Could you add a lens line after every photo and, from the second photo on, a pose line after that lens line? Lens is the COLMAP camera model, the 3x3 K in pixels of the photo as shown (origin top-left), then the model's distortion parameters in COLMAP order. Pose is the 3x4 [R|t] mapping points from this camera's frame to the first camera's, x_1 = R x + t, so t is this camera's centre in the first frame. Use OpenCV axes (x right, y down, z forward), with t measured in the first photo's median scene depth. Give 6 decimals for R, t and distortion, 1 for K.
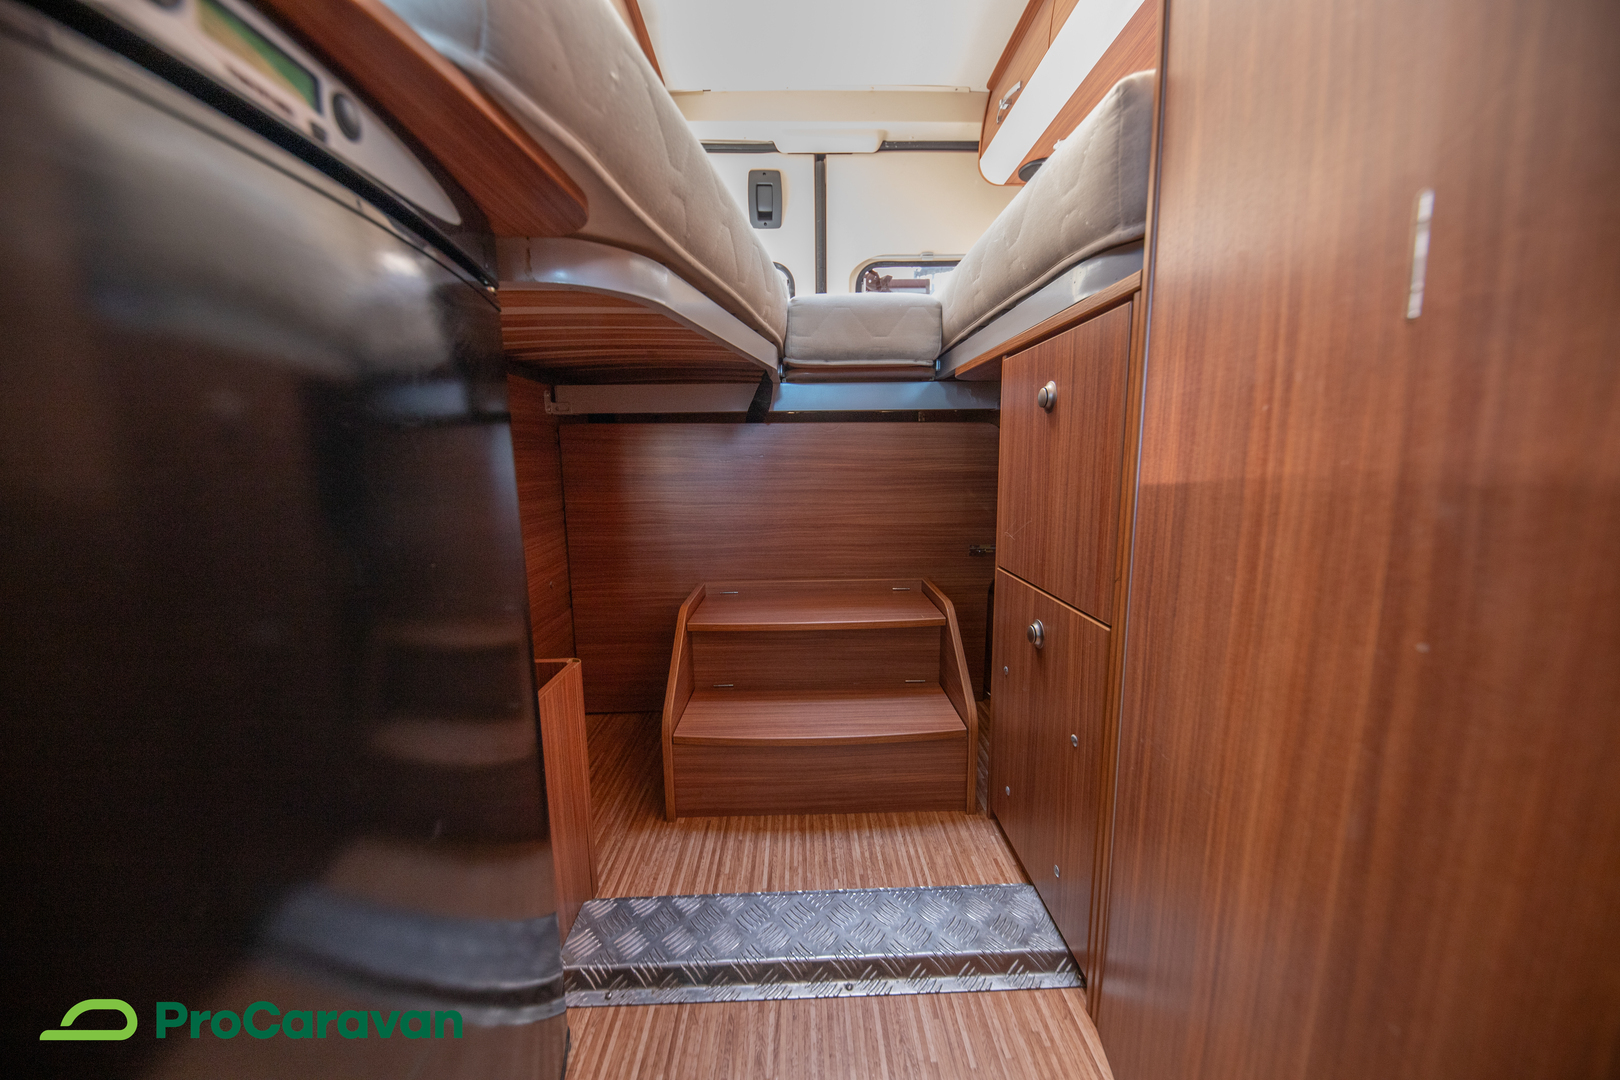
lens RADIAL K [[563.1, 0, 810.0], [0, 563.1, 540.0], [0, 0, 1]] dist [-0.000752, -0.004463]
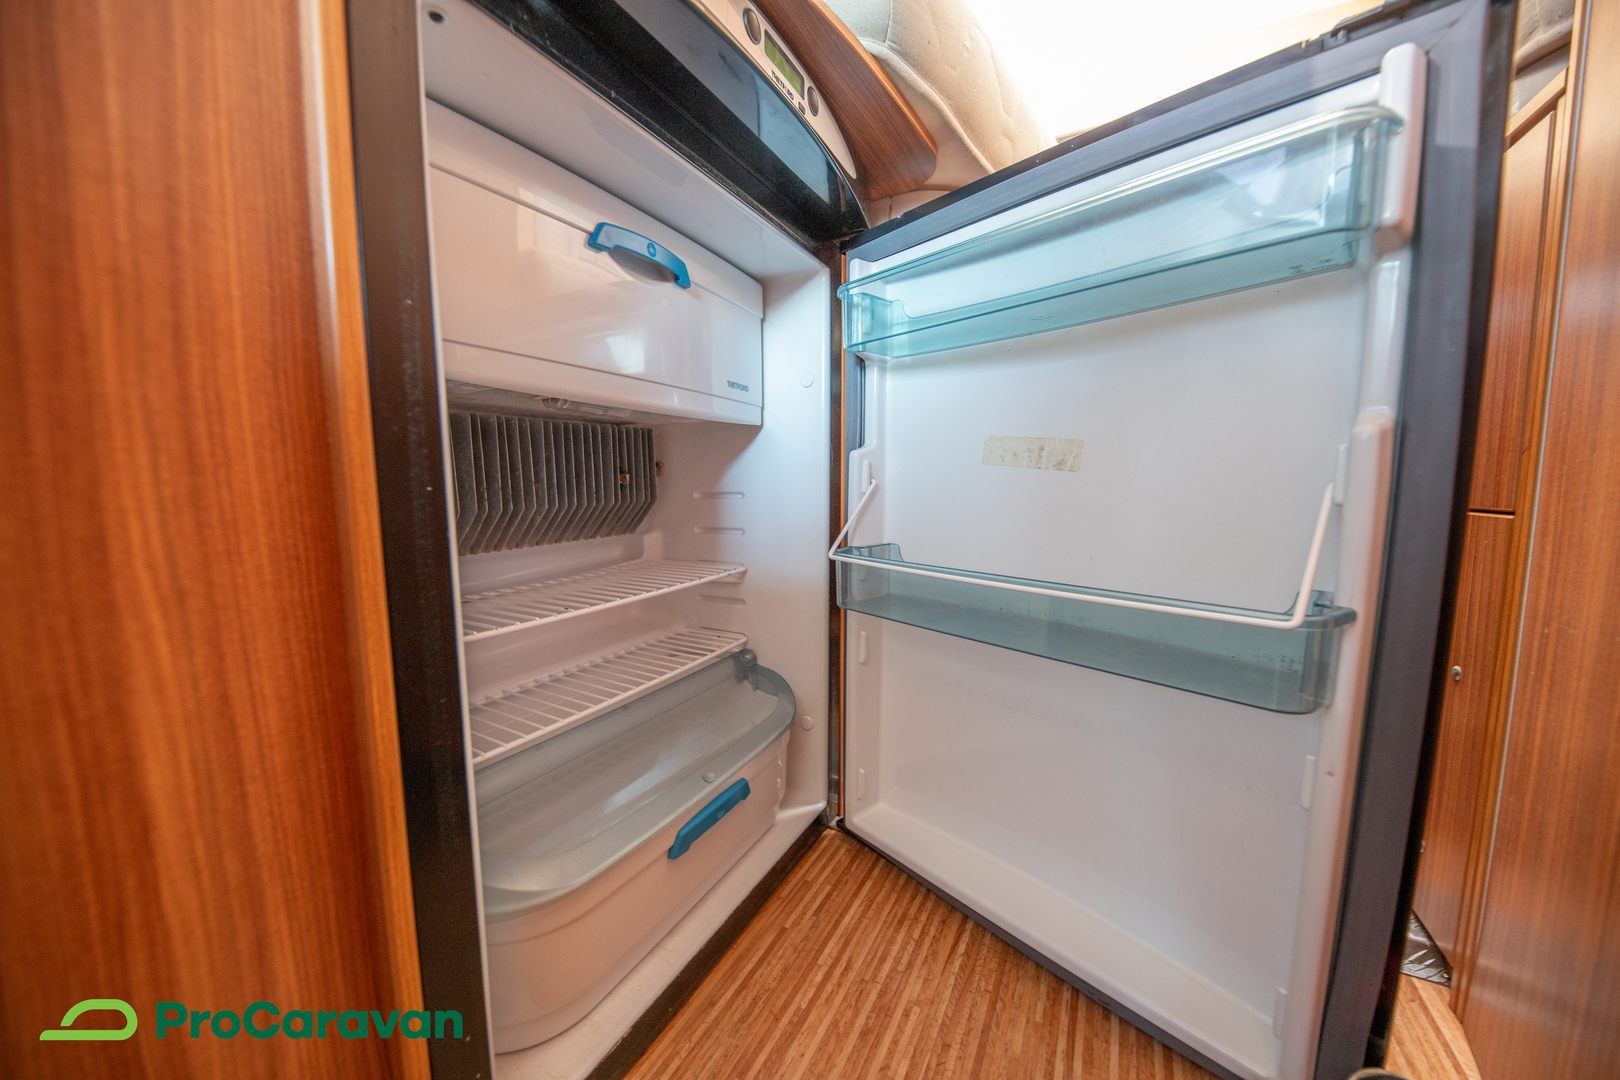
lens RADIAL K [[563.1, 0, 810.0], [0, 563.1, 540.0], [0, 0, 1]] dist [-0.000752, -0.004463]
pose [[0.866226, 0.067291, -0.495100, 0.057531], [-0.087423, 0.996016, -0.017583, 0.343669], [0.491944, 0.058514, 0.868658, -0.234898]]
